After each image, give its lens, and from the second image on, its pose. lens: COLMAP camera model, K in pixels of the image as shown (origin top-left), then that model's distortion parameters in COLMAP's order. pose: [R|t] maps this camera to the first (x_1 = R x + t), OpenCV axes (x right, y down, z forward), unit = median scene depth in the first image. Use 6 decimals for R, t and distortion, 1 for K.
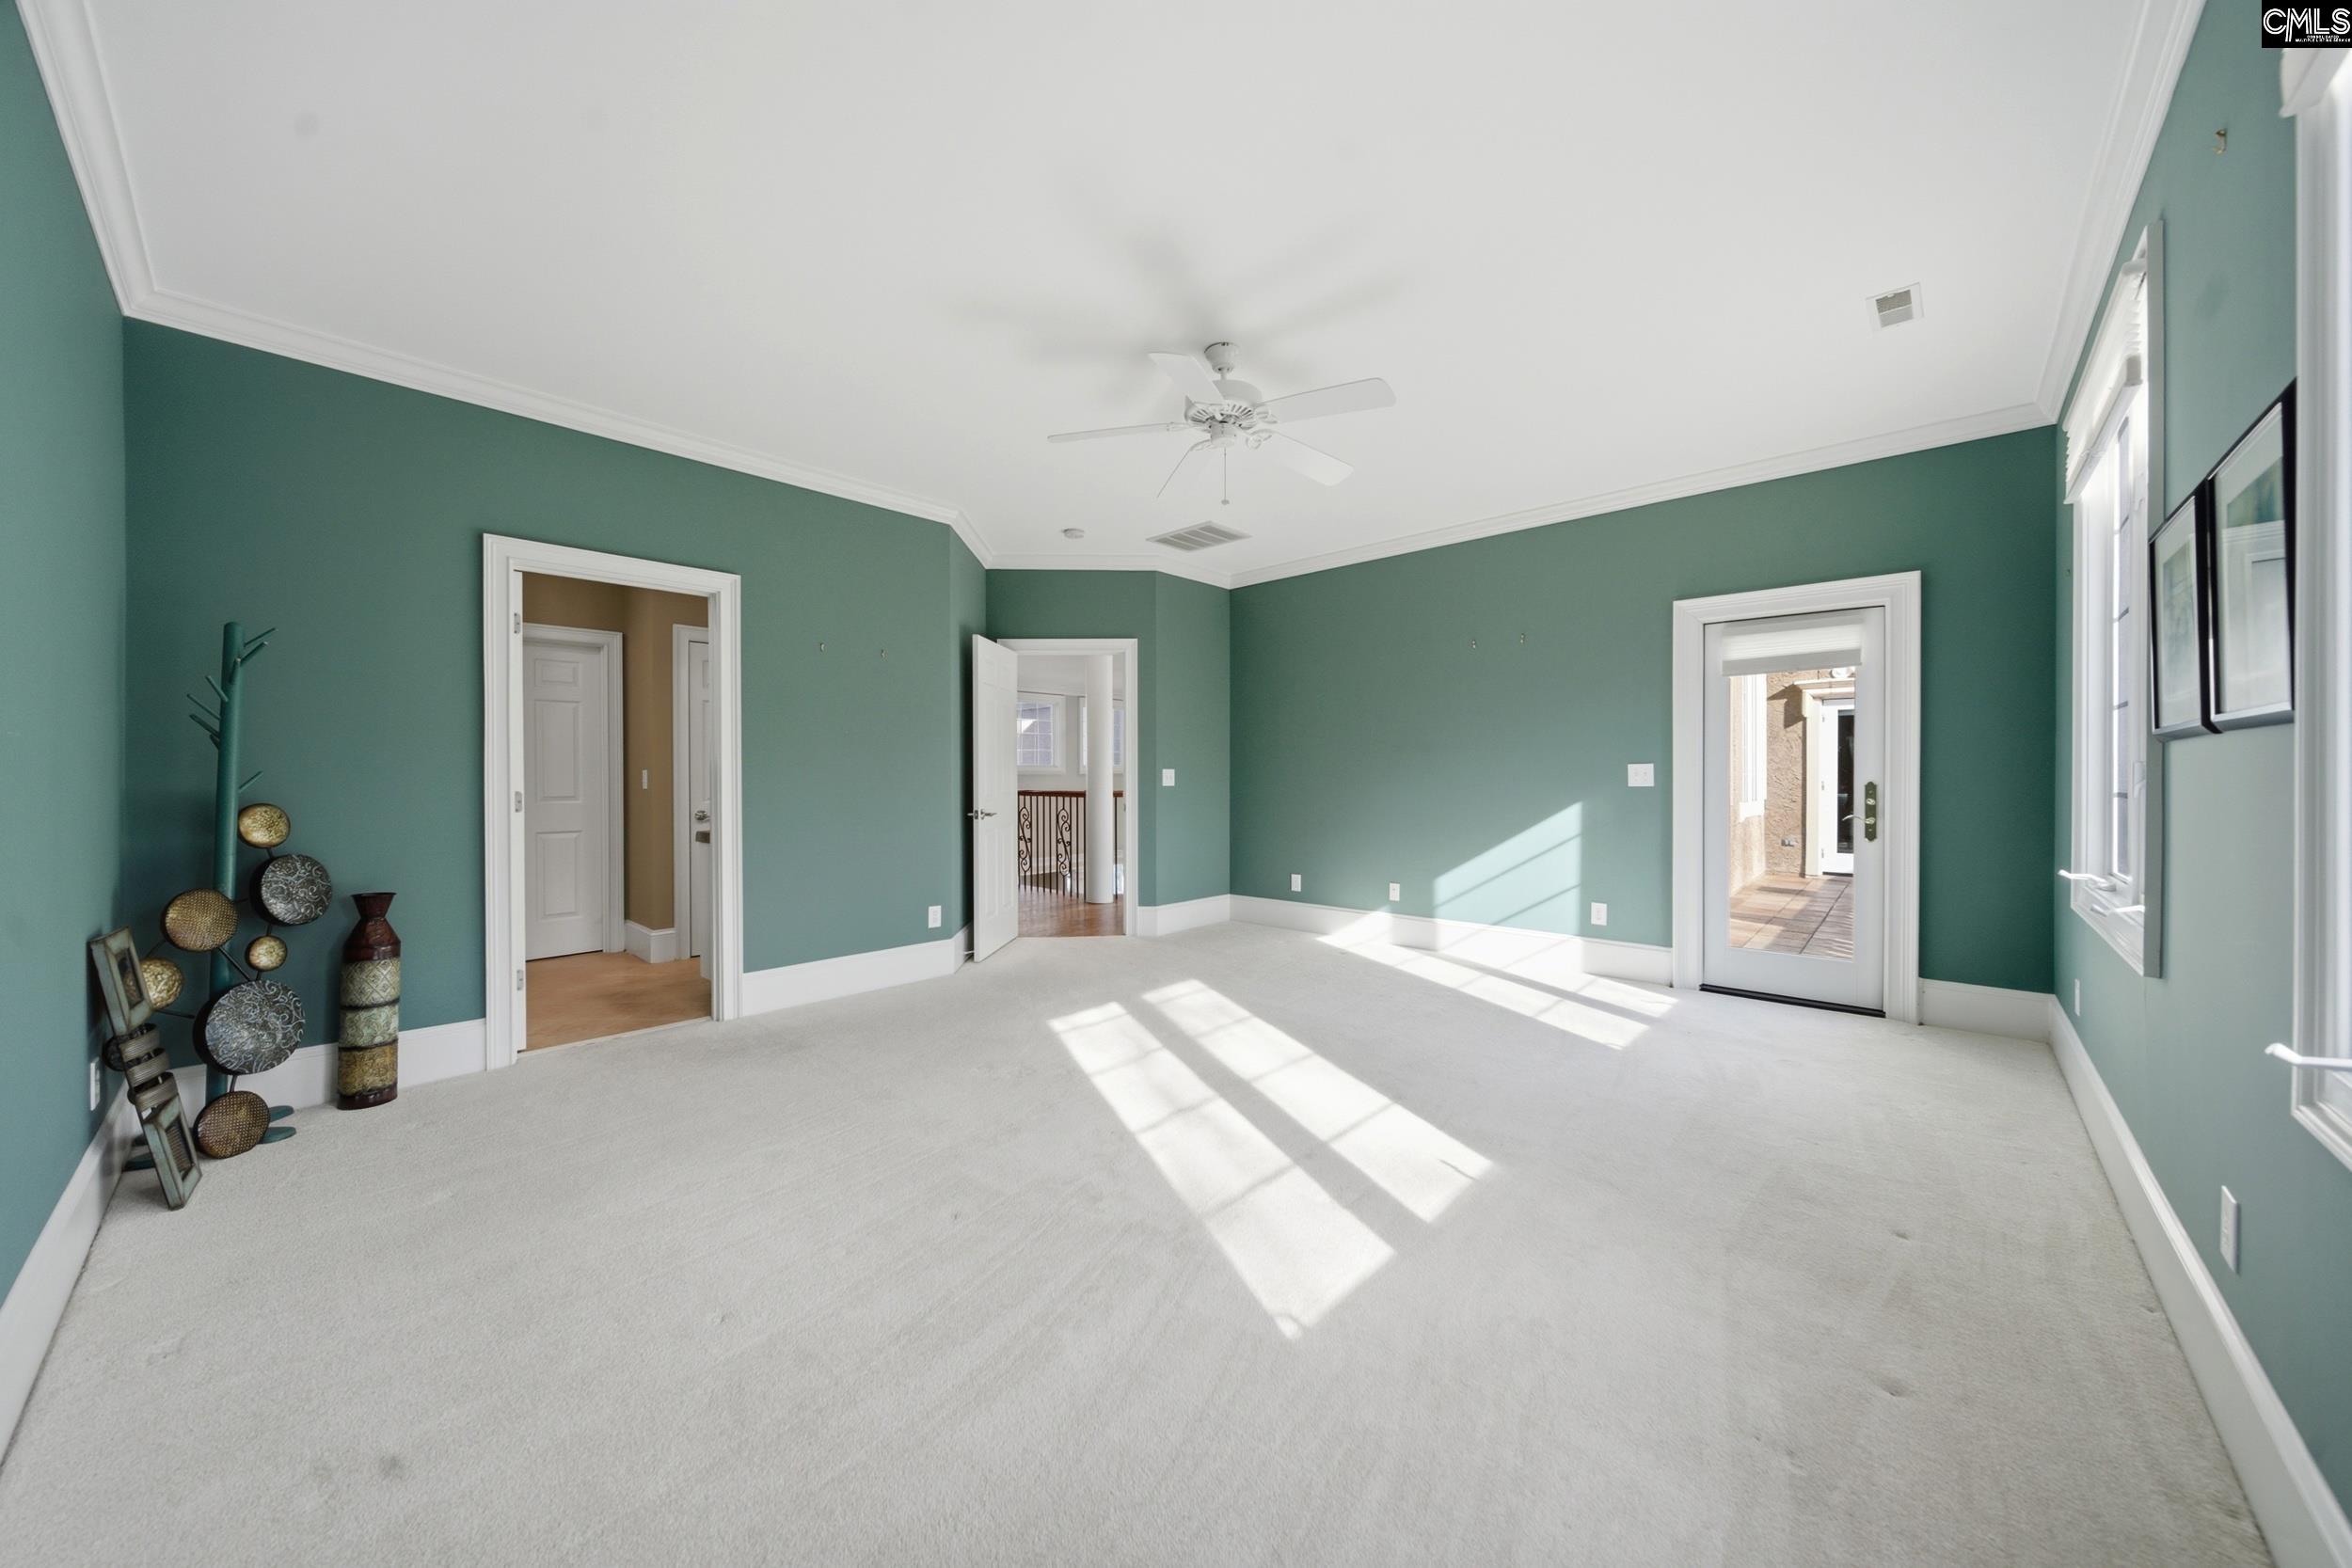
lens RADIAL K [[822.6, 0, 1172.7], [0, 822.6, 784.5], [0, 0, 1]] dist [0.003310, 0.000088]
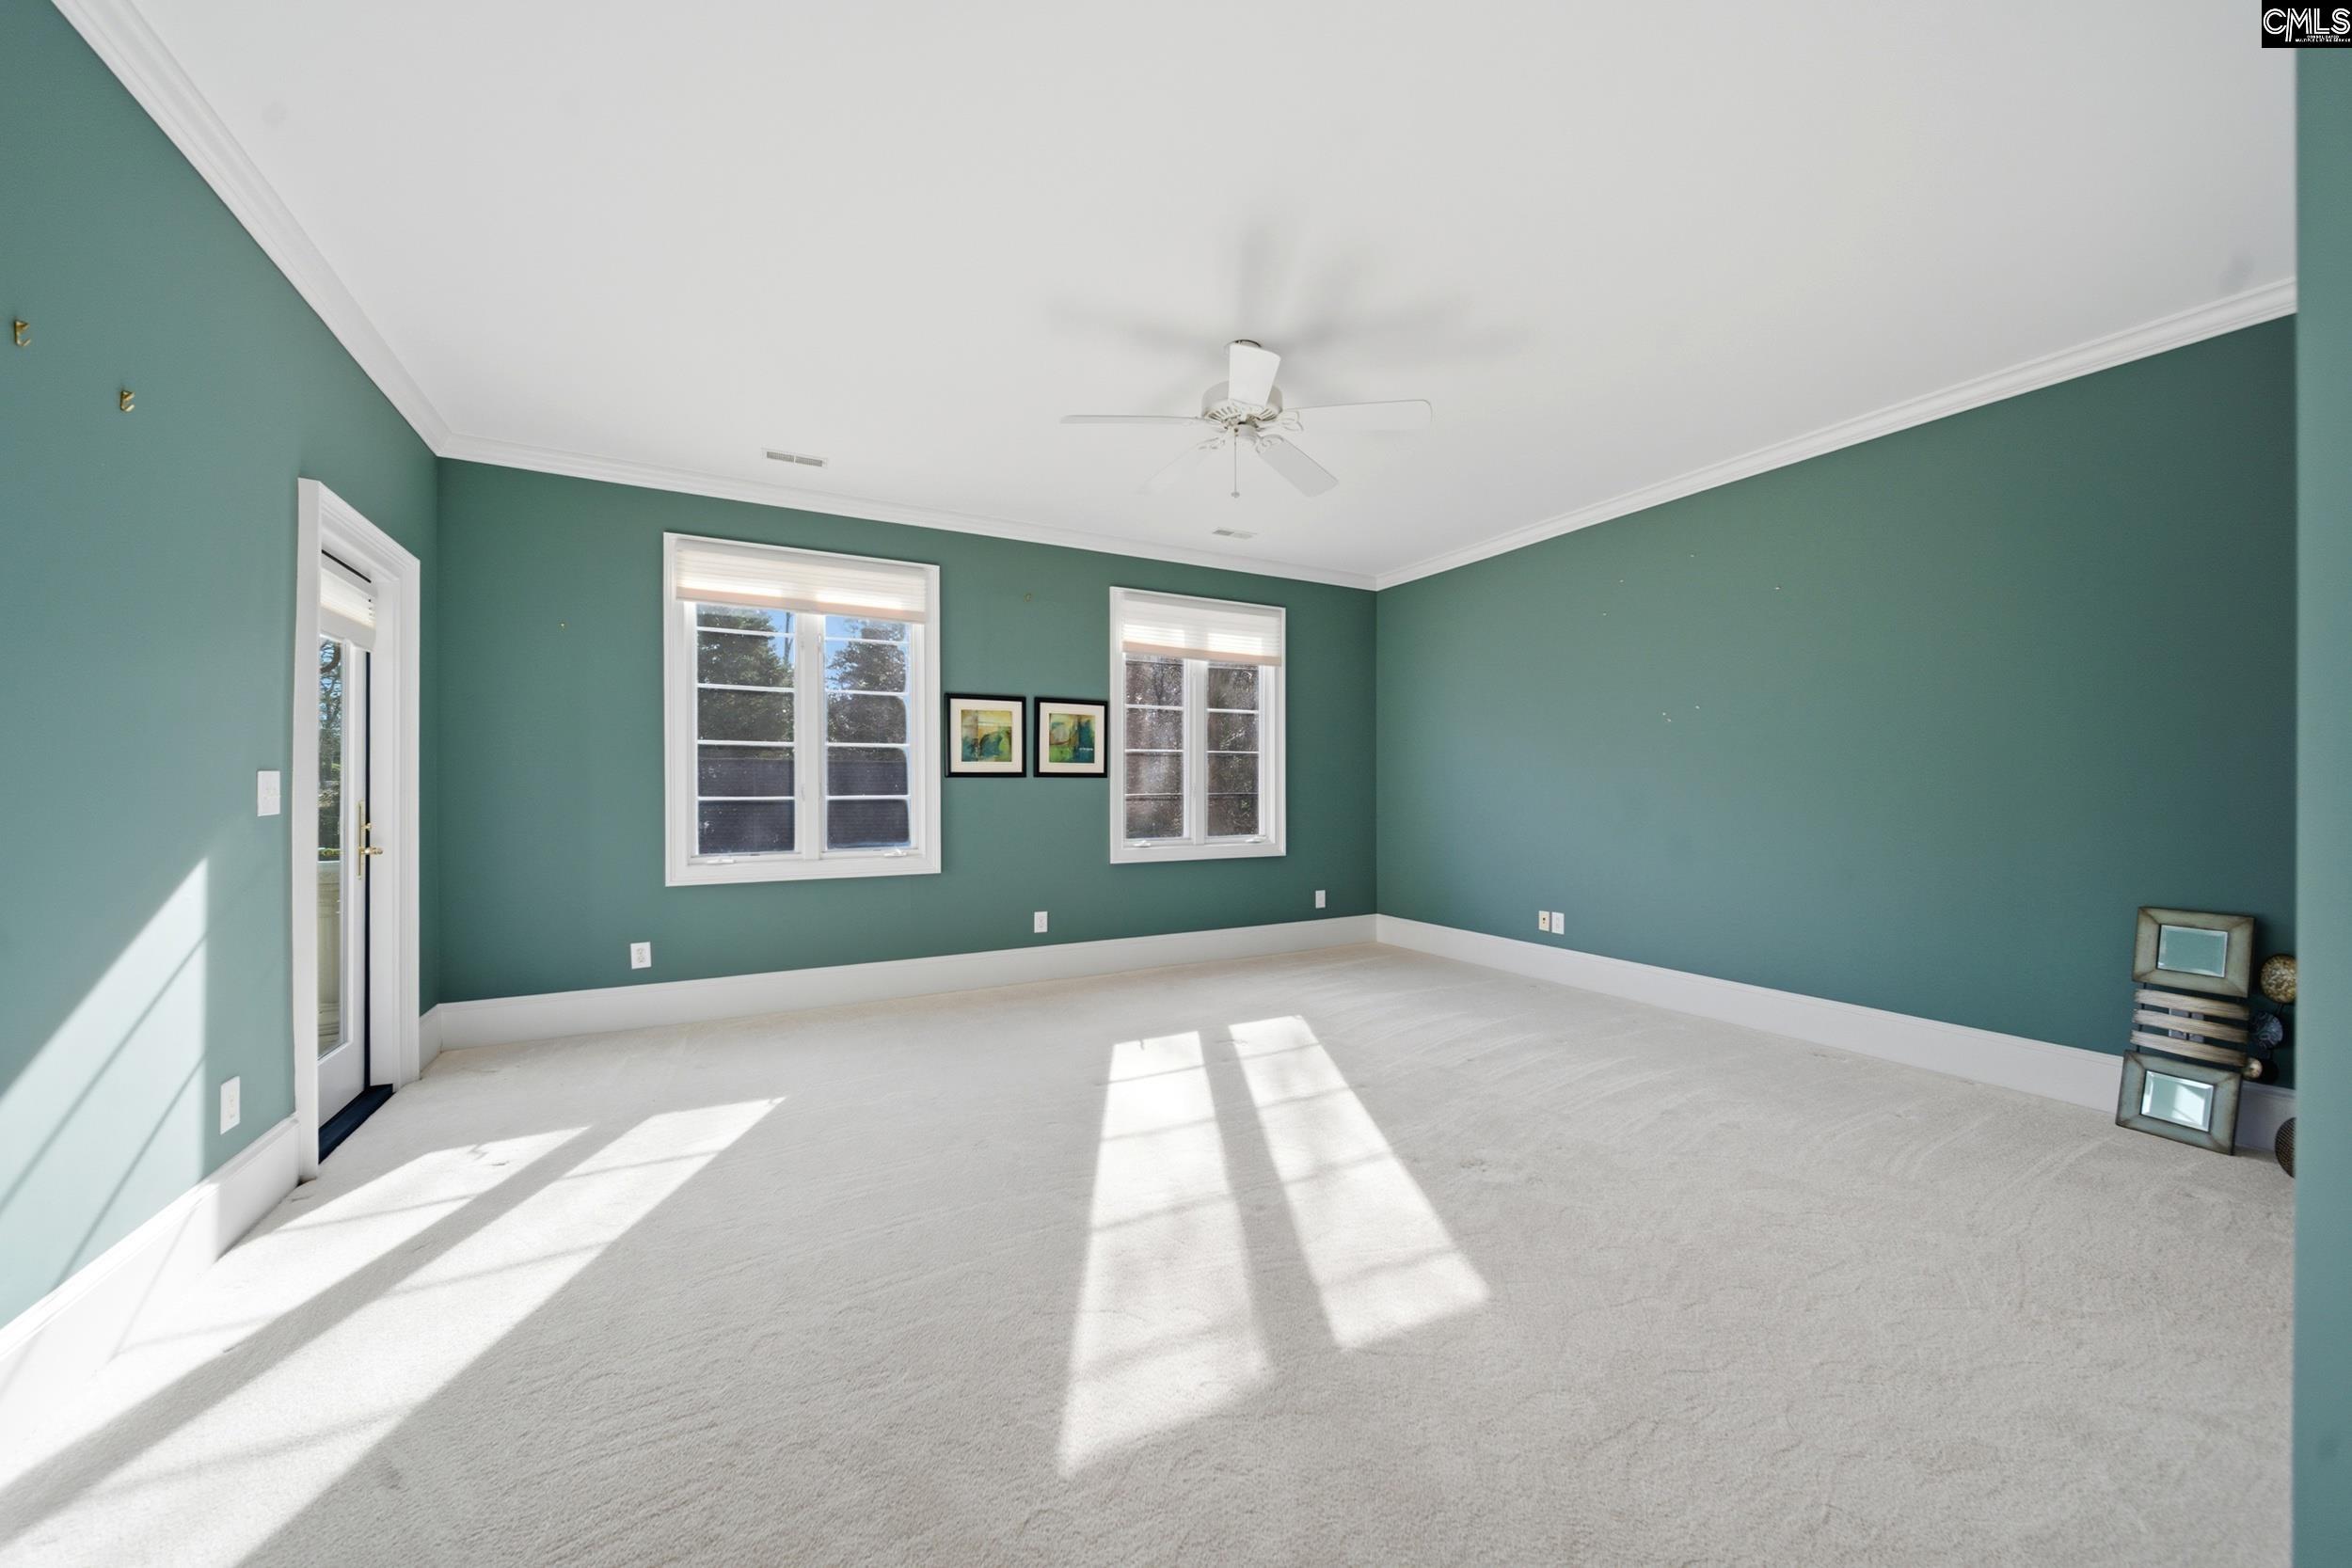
lens RADIAL K [[822.6, 0, 1179.1], [0, 822.6, 784.6], [0, 0, 1]] dist [0.003310, 0.000088]
pose [[-0.946298, 0.004600, 0.323262, -0.112209], [0.006548, 0.999966, 0.004938, -0.014779], [-0.323228, 0.006789, -0.946297, 1.230203]]
